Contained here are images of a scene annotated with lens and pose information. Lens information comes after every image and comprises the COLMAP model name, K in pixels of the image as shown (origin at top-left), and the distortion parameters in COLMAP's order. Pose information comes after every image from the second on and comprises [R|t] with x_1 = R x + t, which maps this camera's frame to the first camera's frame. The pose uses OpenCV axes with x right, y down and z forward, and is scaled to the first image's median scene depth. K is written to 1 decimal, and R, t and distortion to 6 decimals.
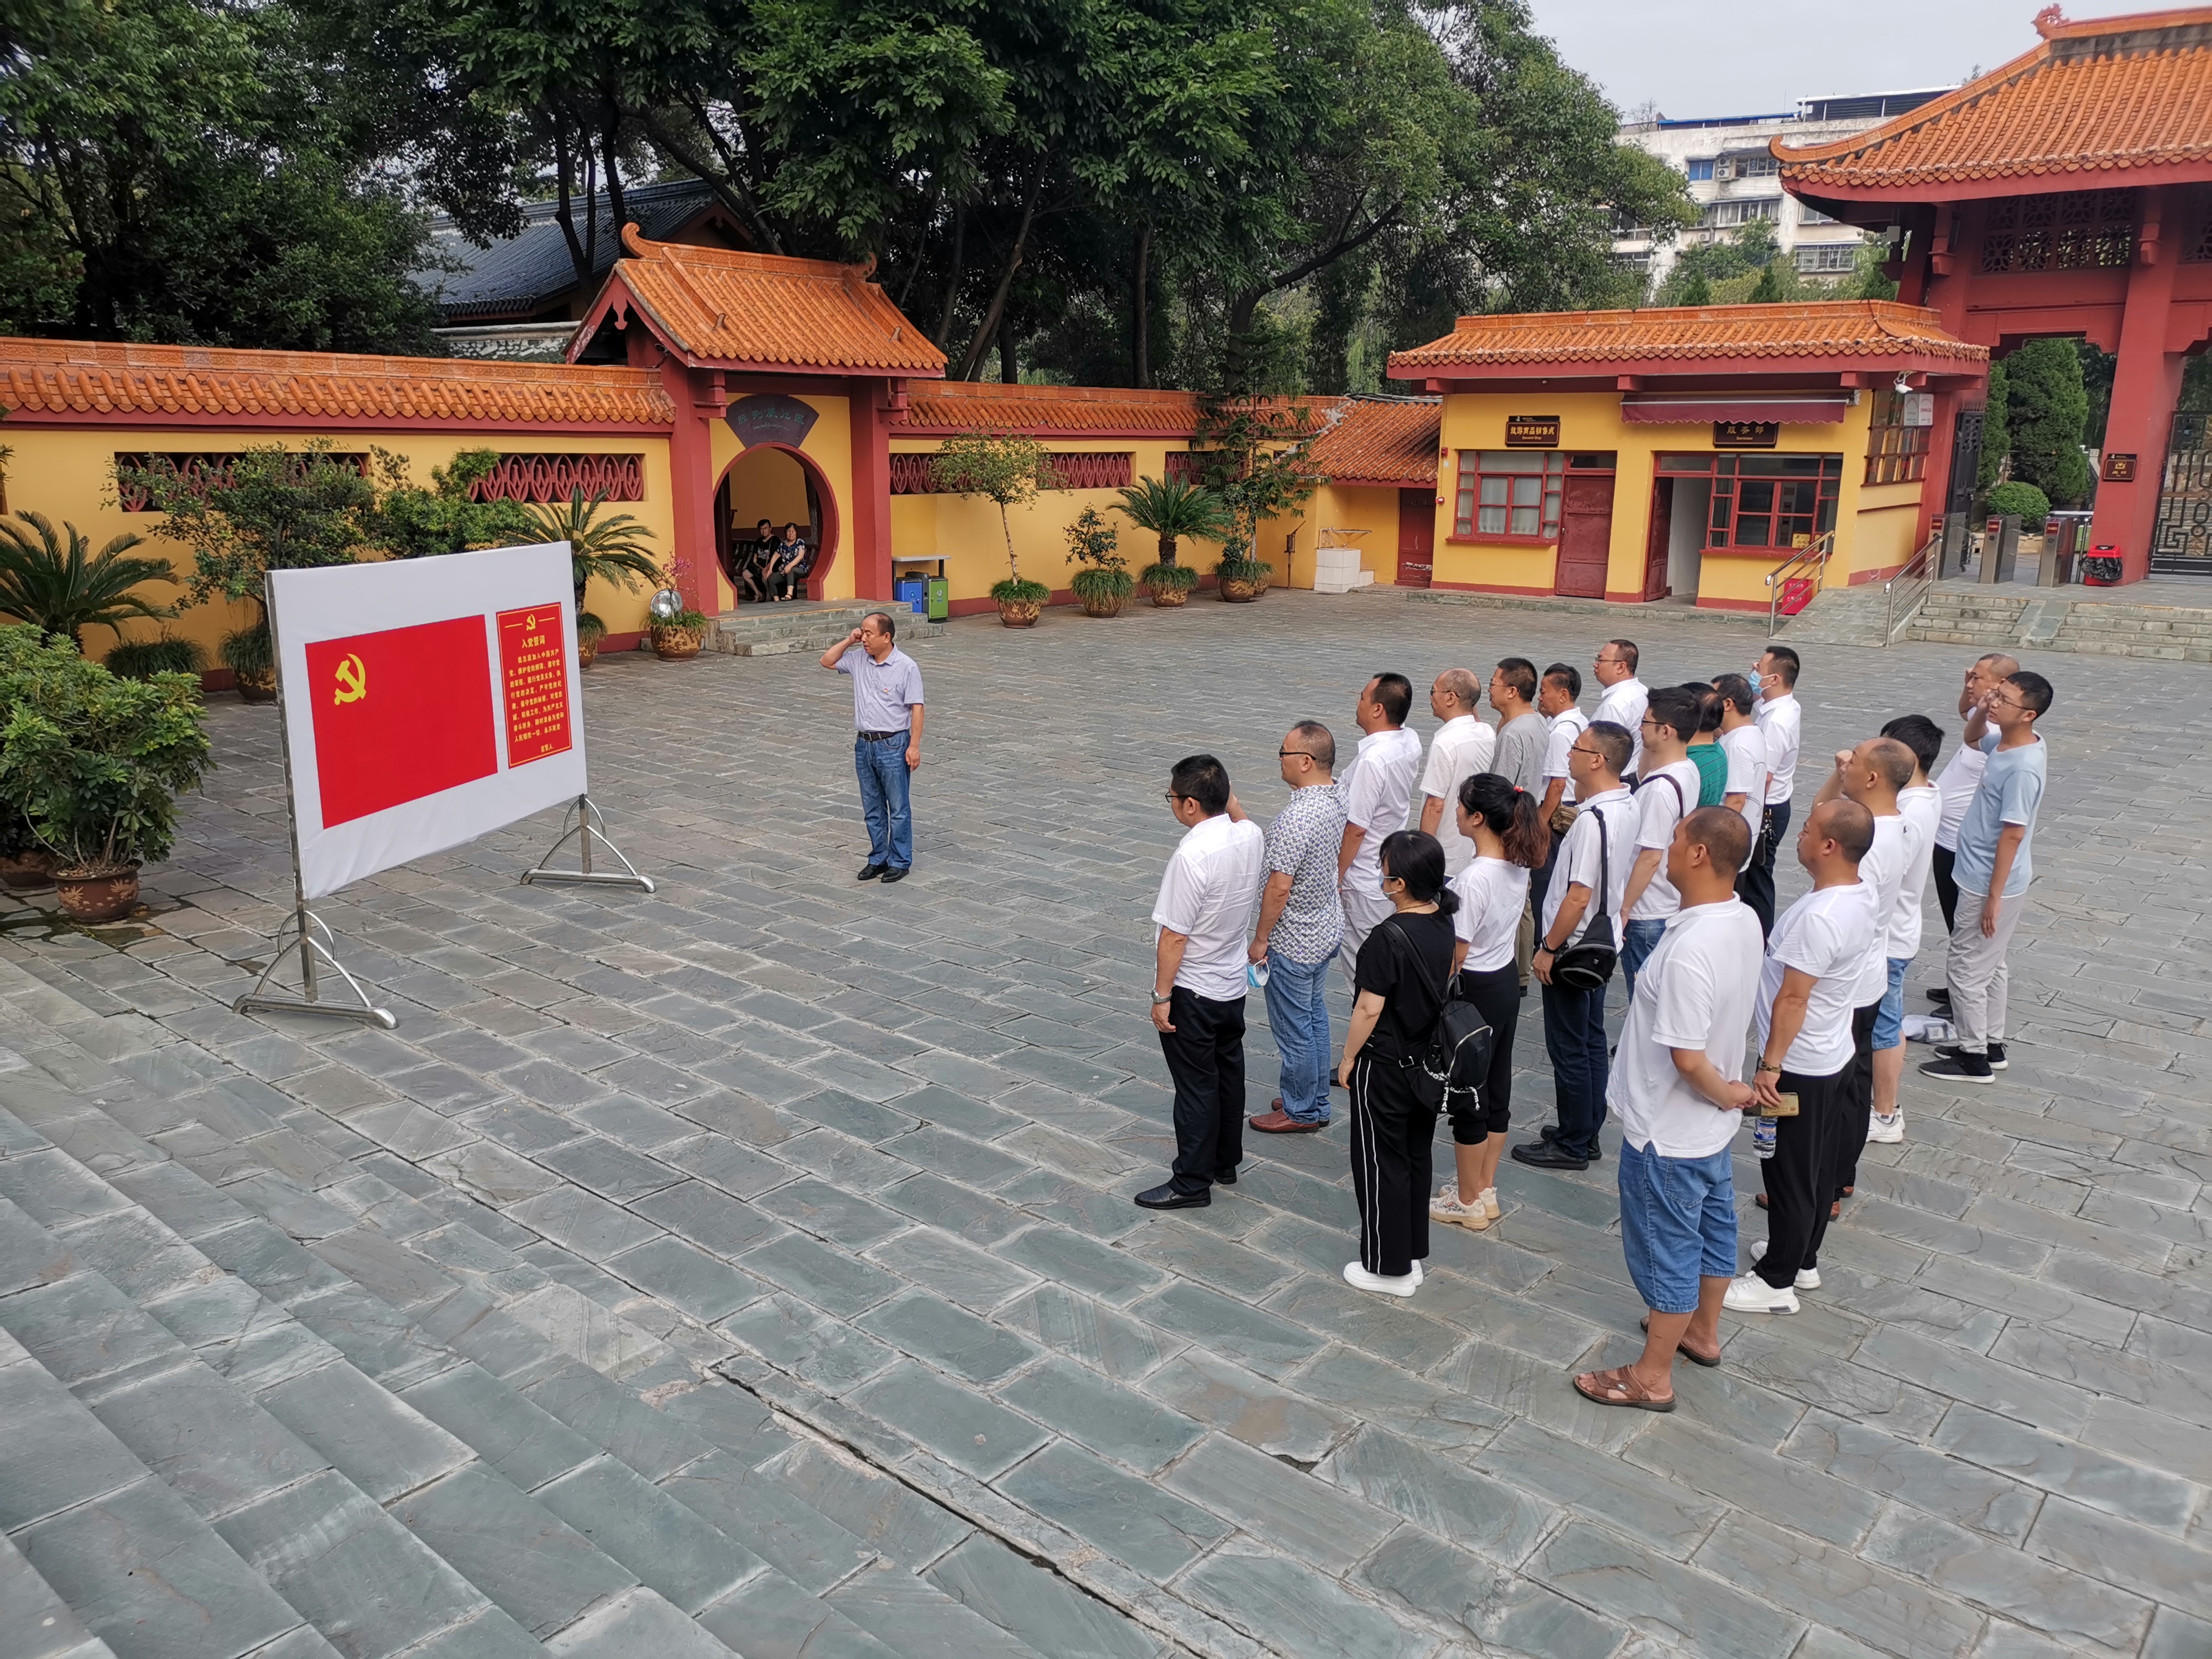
lens RADIAL K [[1650.2, 0, 1106.0], [0, 1650.2, 829.5], [0, 0, 1]] dist [0.029945, -0.004102]
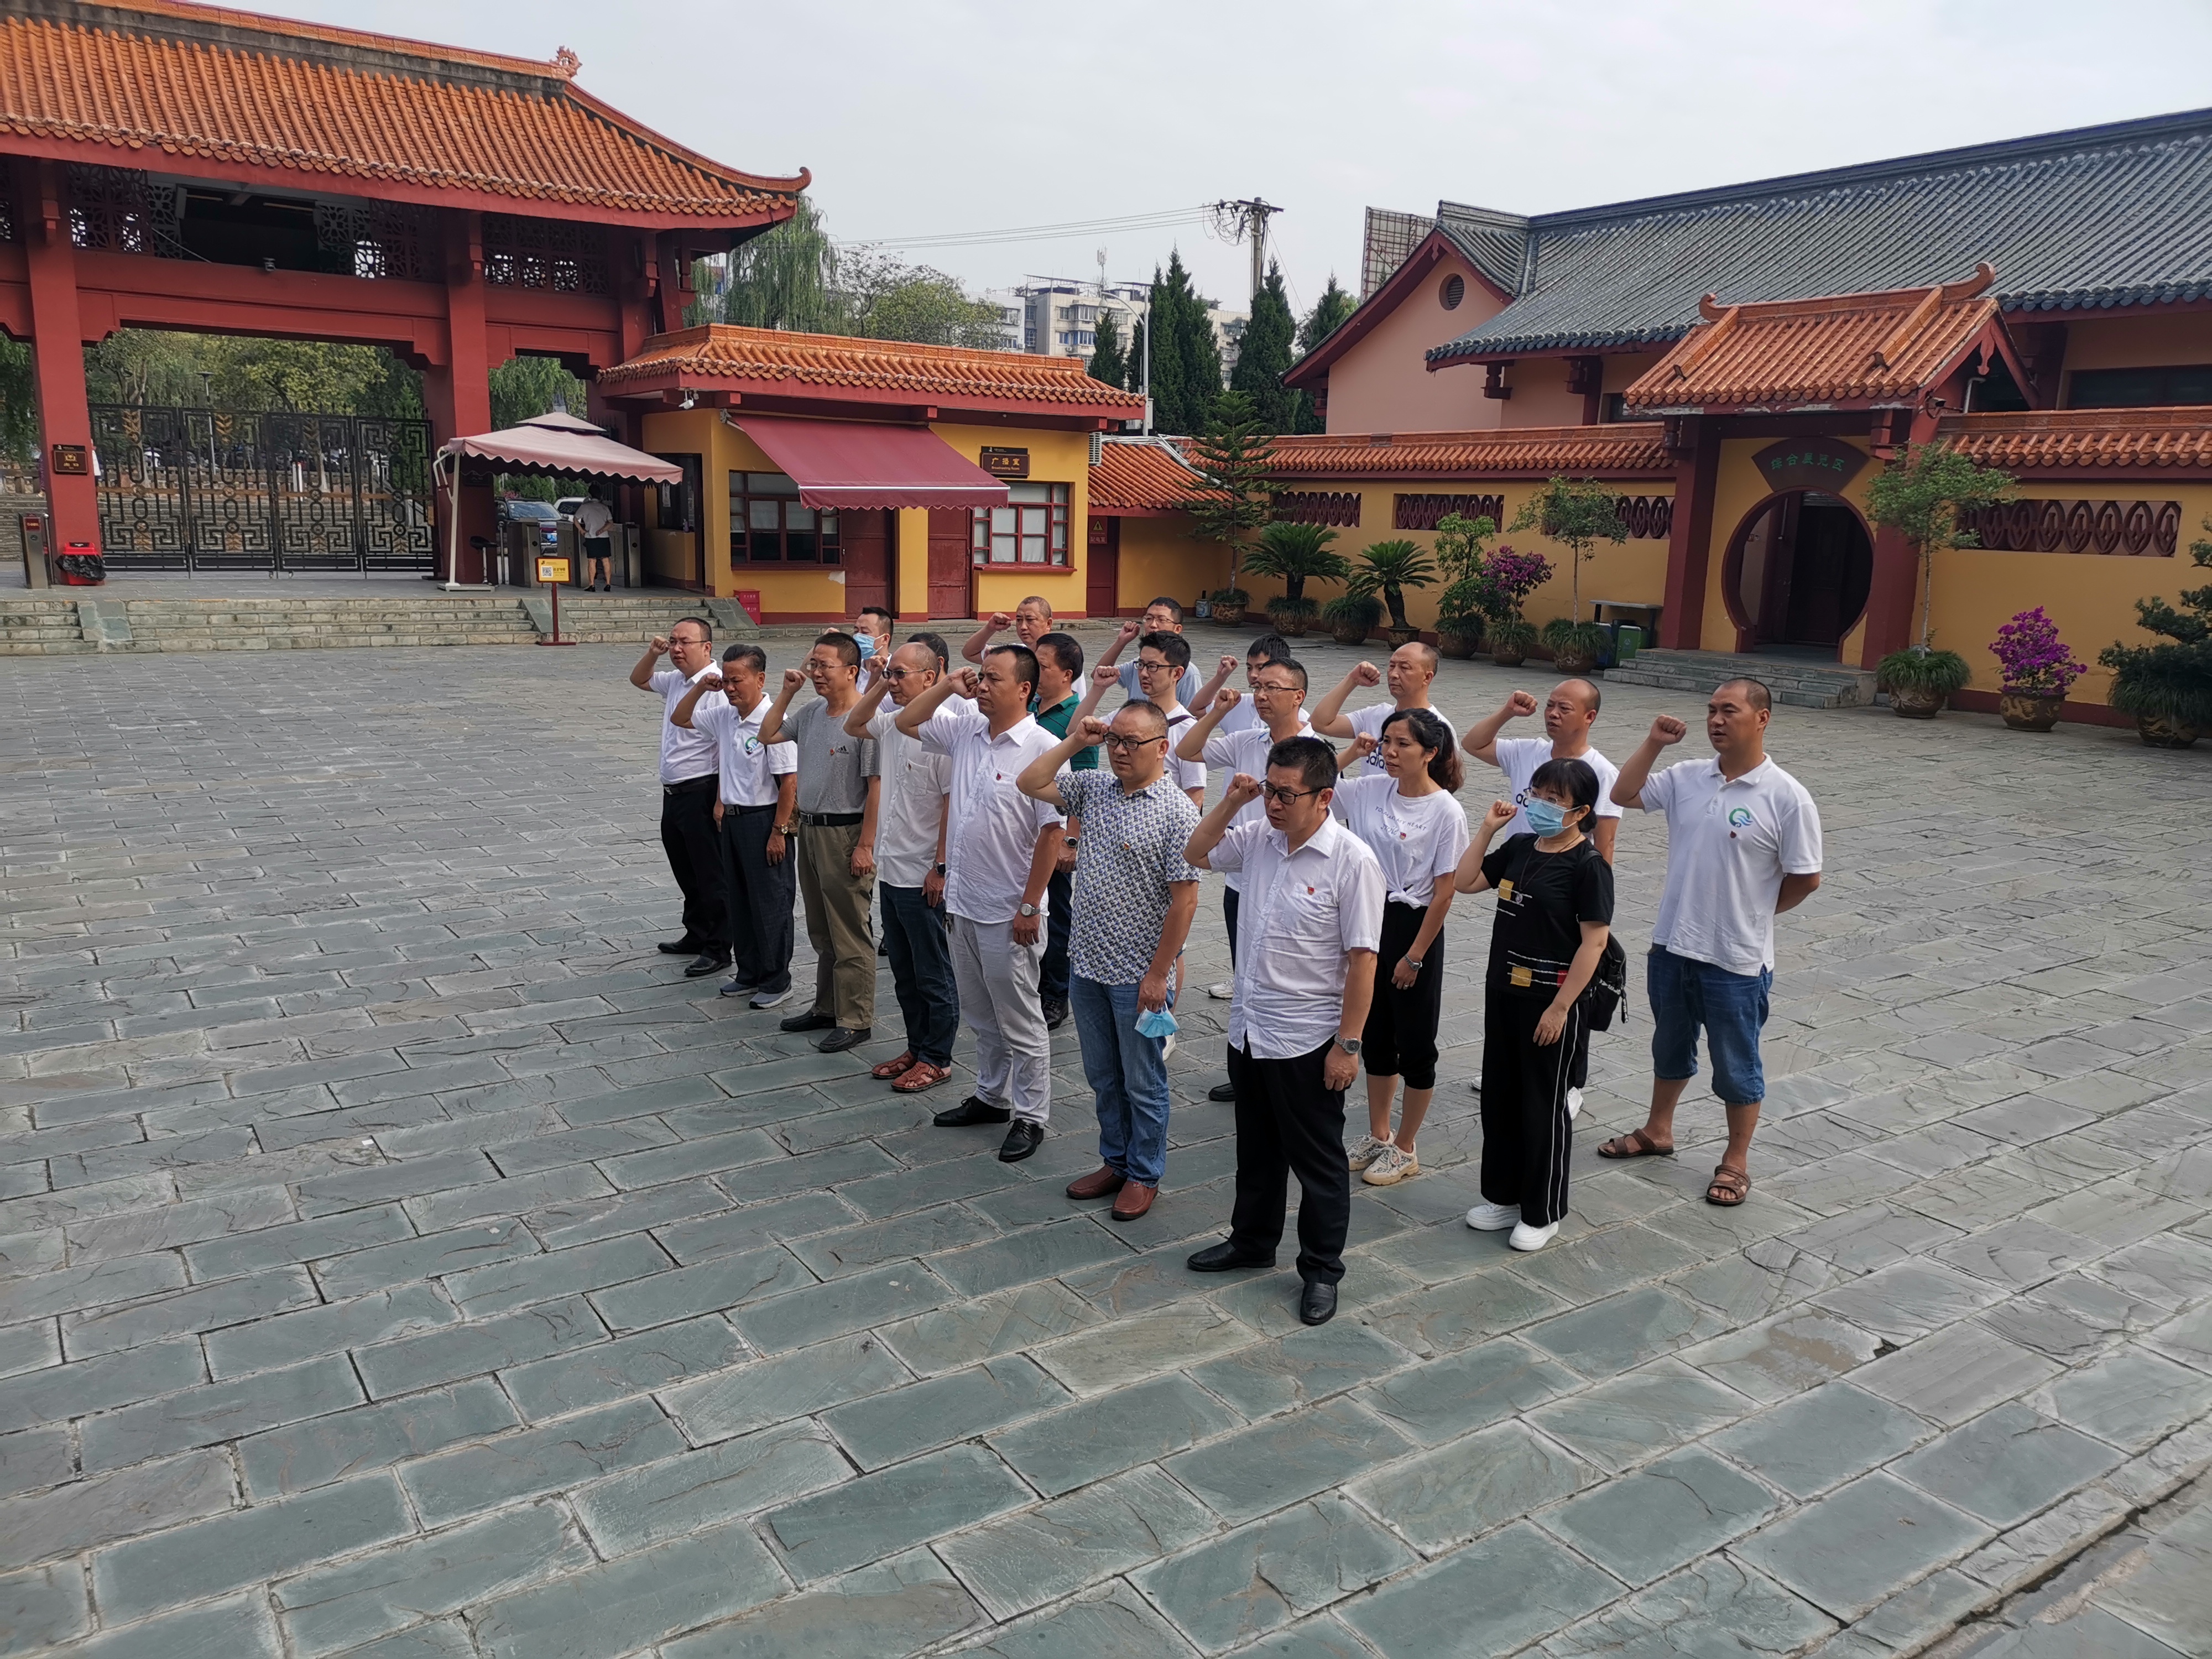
lens RADIAL K [[1650.2, 0, 1106.0], [0, 1650.2, 829.5], [0, 0, 1]] dist [0.029945, -0.004102]
pose [[0.275827, -0.192789, 0.941675, -0.660879], [0.199378, 0.969848, 0.140157, -0.121165], [-0.940302, 0.149090, 0.305948, 0.779815]]
